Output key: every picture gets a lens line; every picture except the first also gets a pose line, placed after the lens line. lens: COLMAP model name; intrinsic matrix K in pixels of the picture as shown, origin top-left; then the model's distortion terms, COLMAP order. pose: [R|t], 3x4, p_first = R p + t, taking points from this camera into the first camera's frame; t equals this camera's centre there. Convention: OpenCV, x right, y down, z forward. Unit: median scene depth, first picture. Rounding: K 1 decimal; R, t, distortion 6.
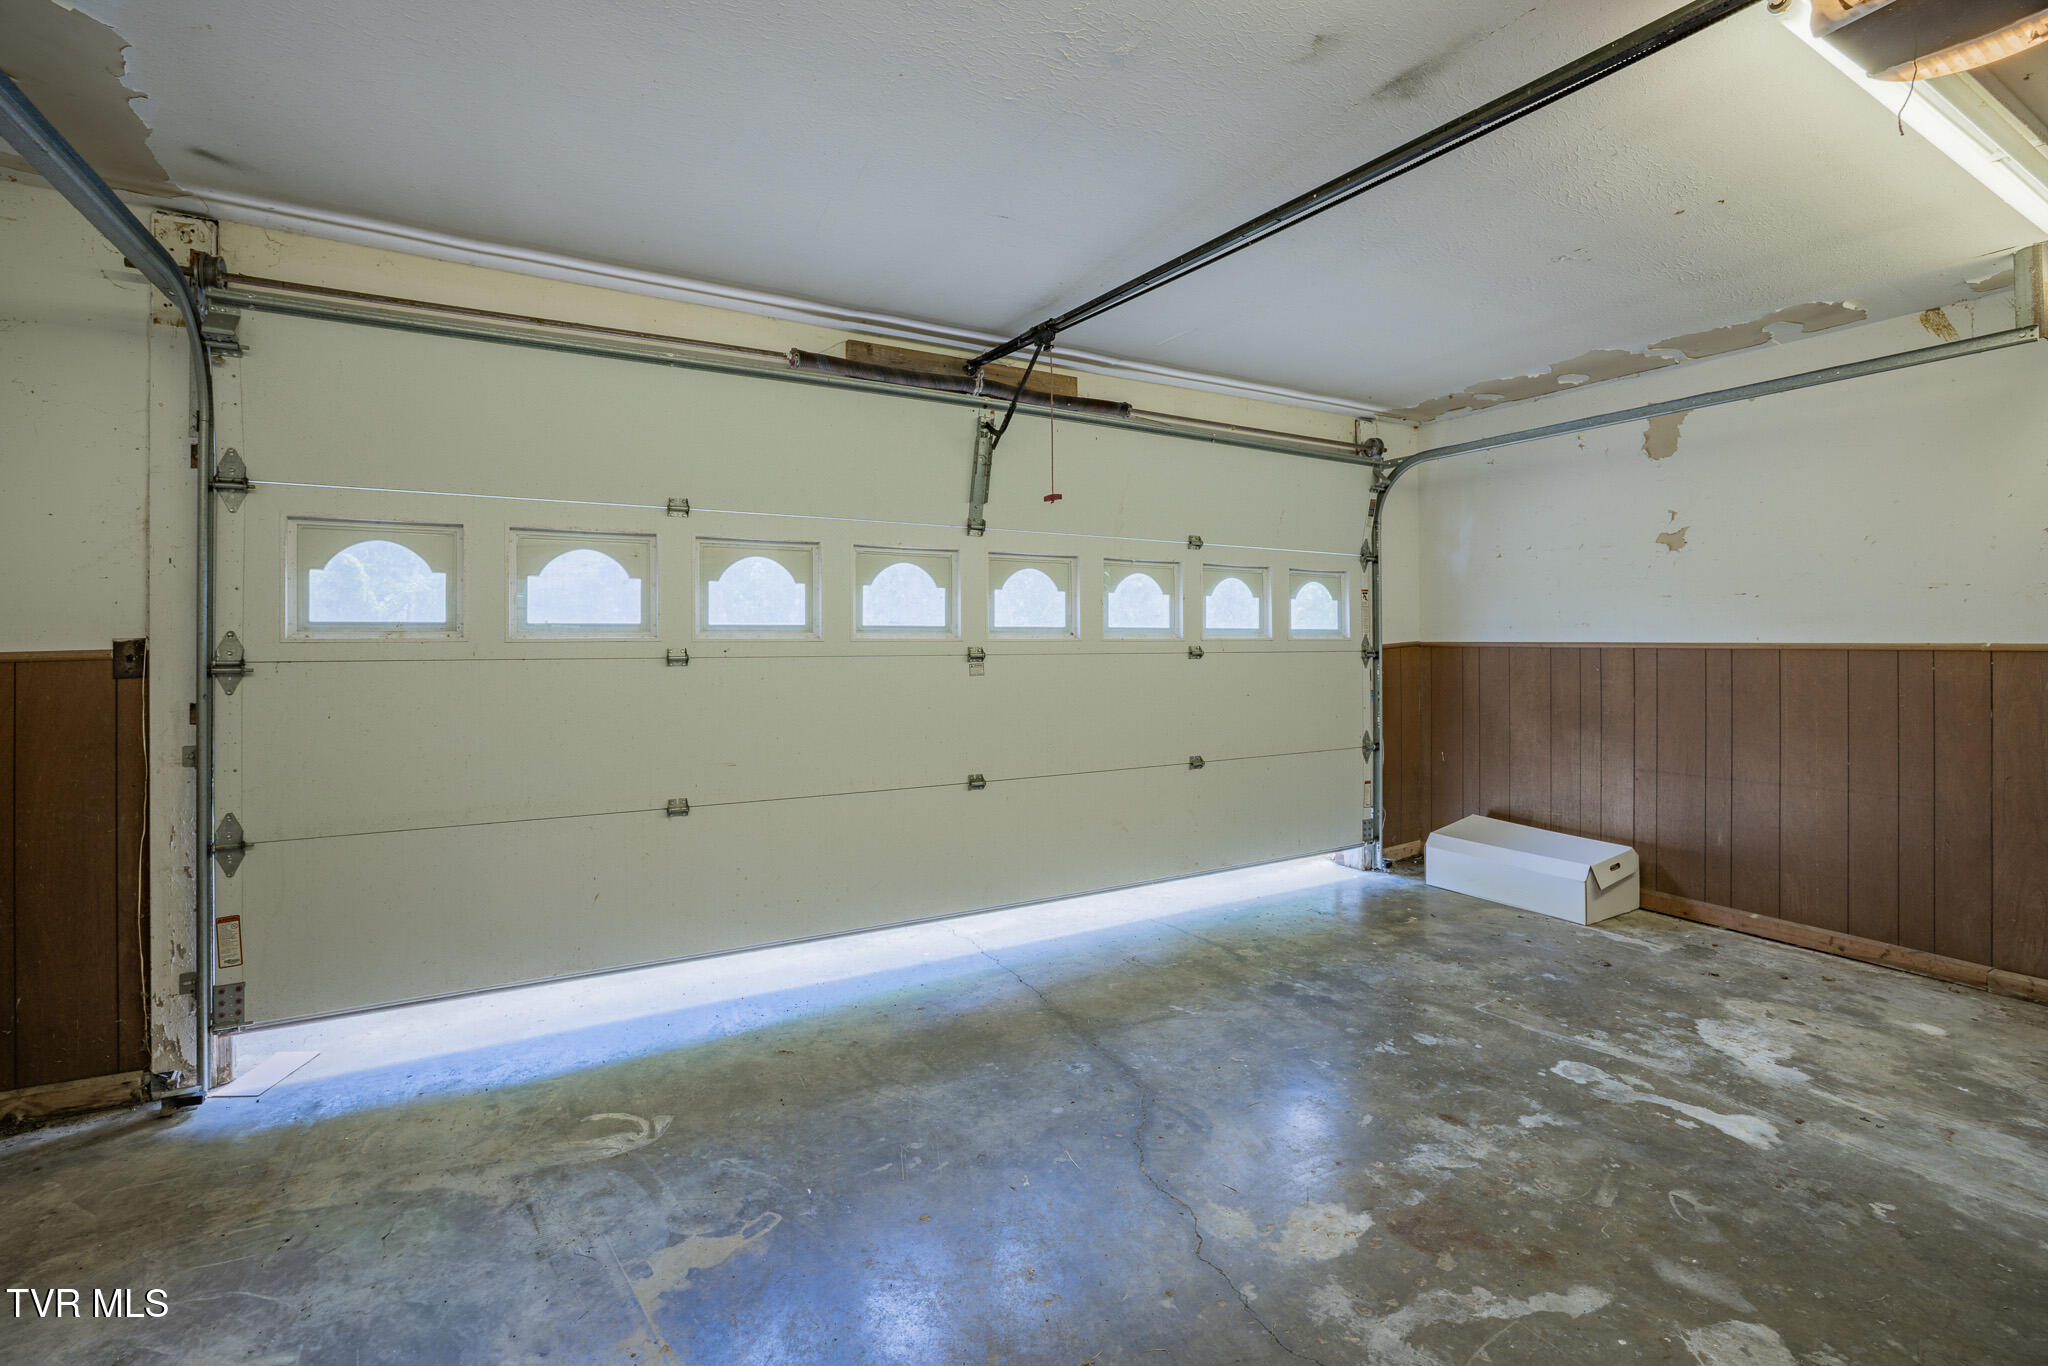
lens RADIAL K [[892.3, 0, 991.3], [0, 892.3, 640.9], [0, 0, 1]] dist [-0.021821, 0.000862]
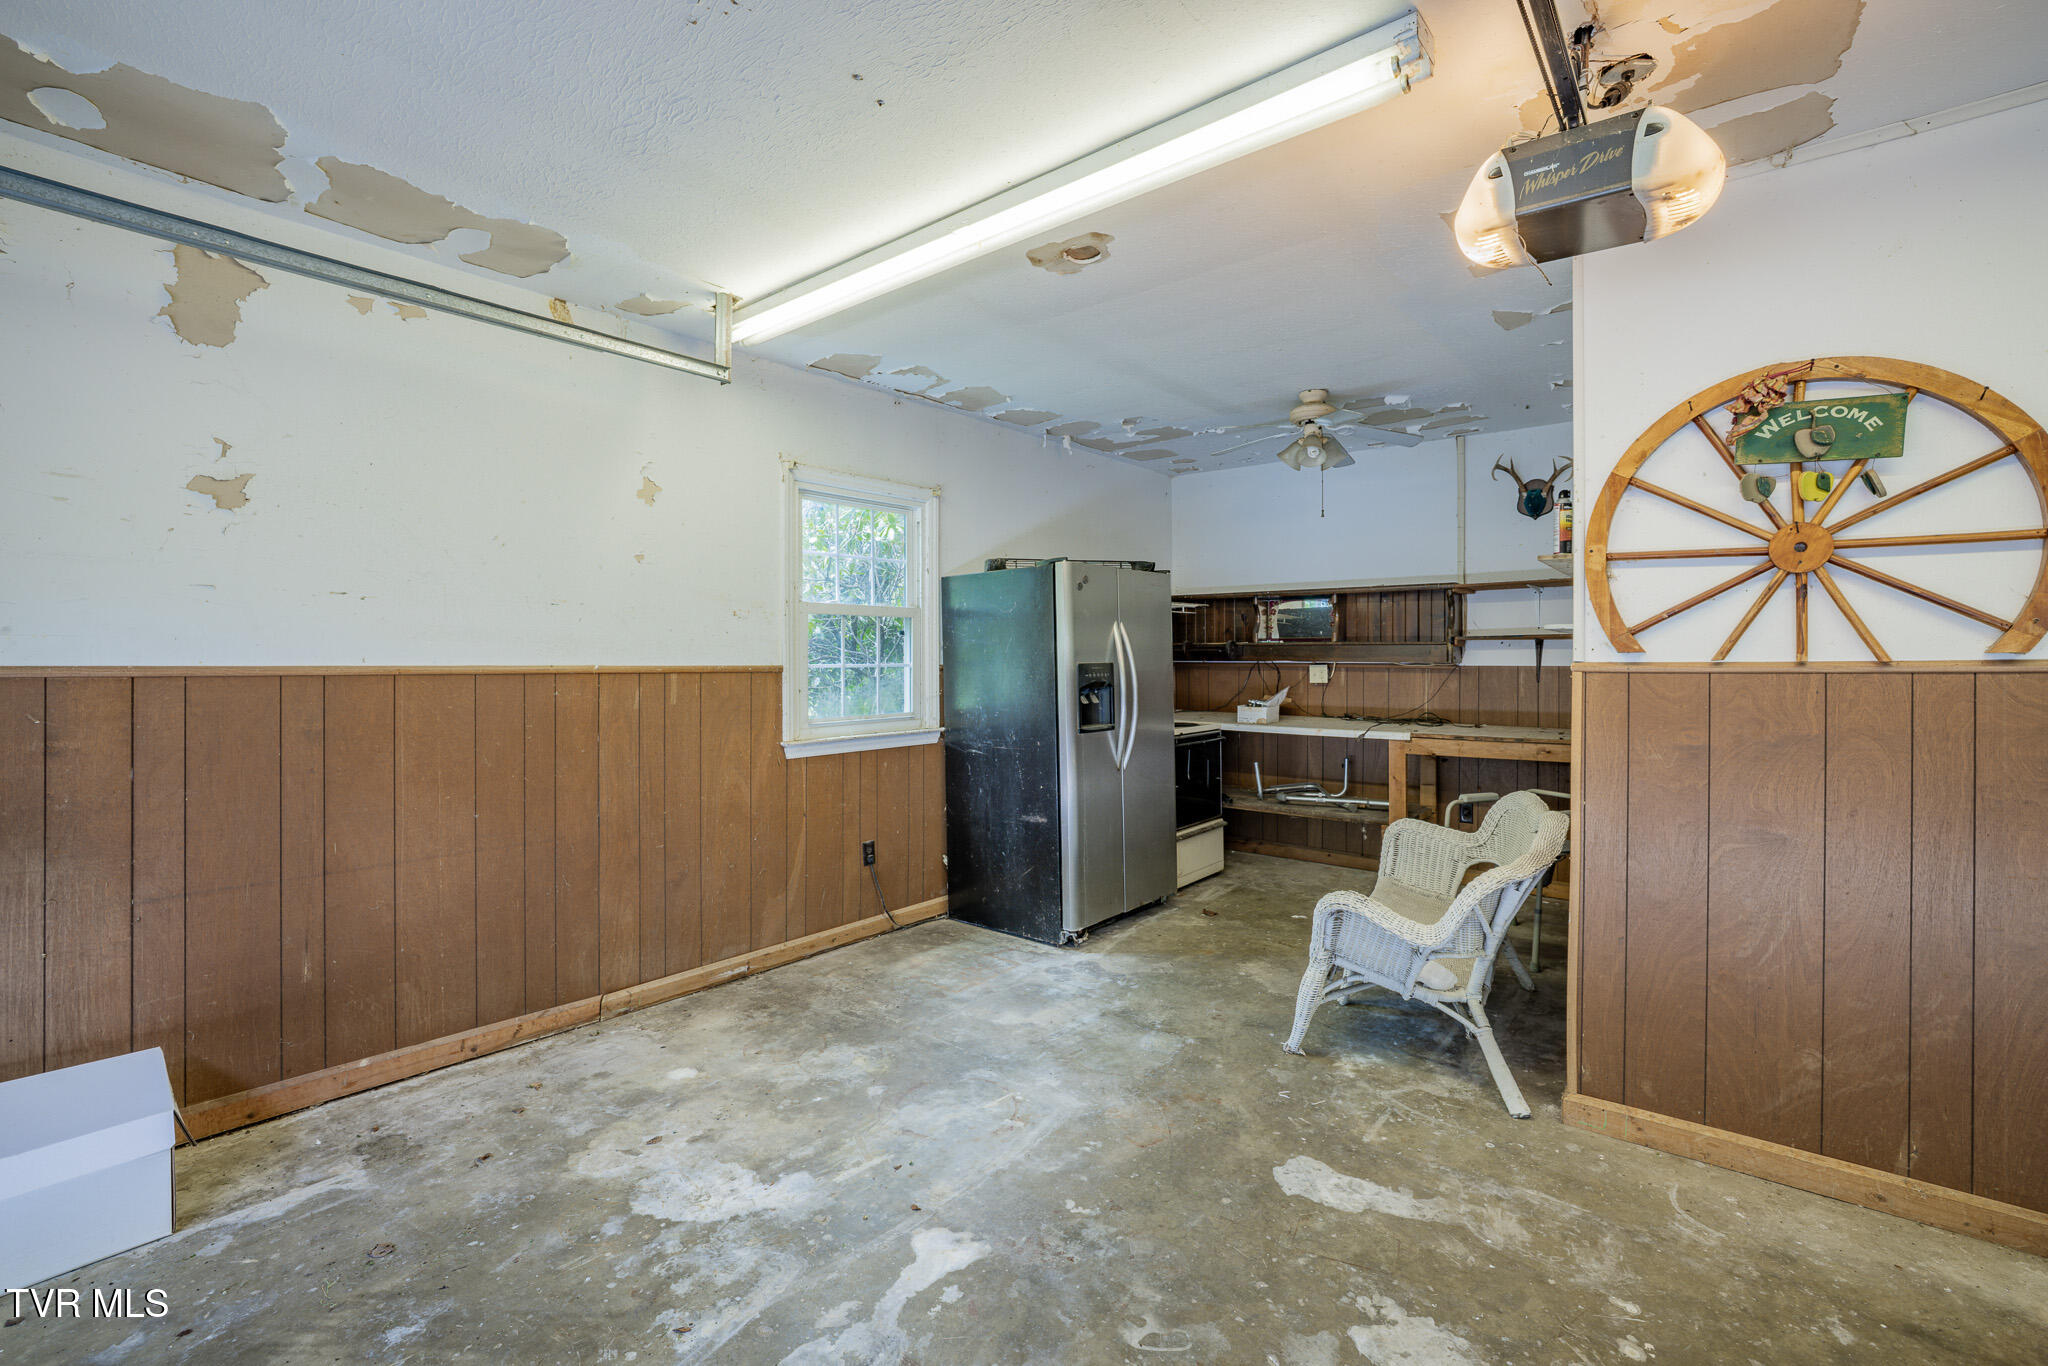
lens RADIAL K [[892.3, 0, 1028.6], [0, 892.3, 661.4], [0, 0, 1]] dist [-0.021821, 0.000862]
pose [[-0.387220, -0.000128, 0.921987, 0.035104], [-0.004324, 0.999989, -0.001677, -0.002424], [-0.921977, -0.004636, -0.387217, 0.824636]]
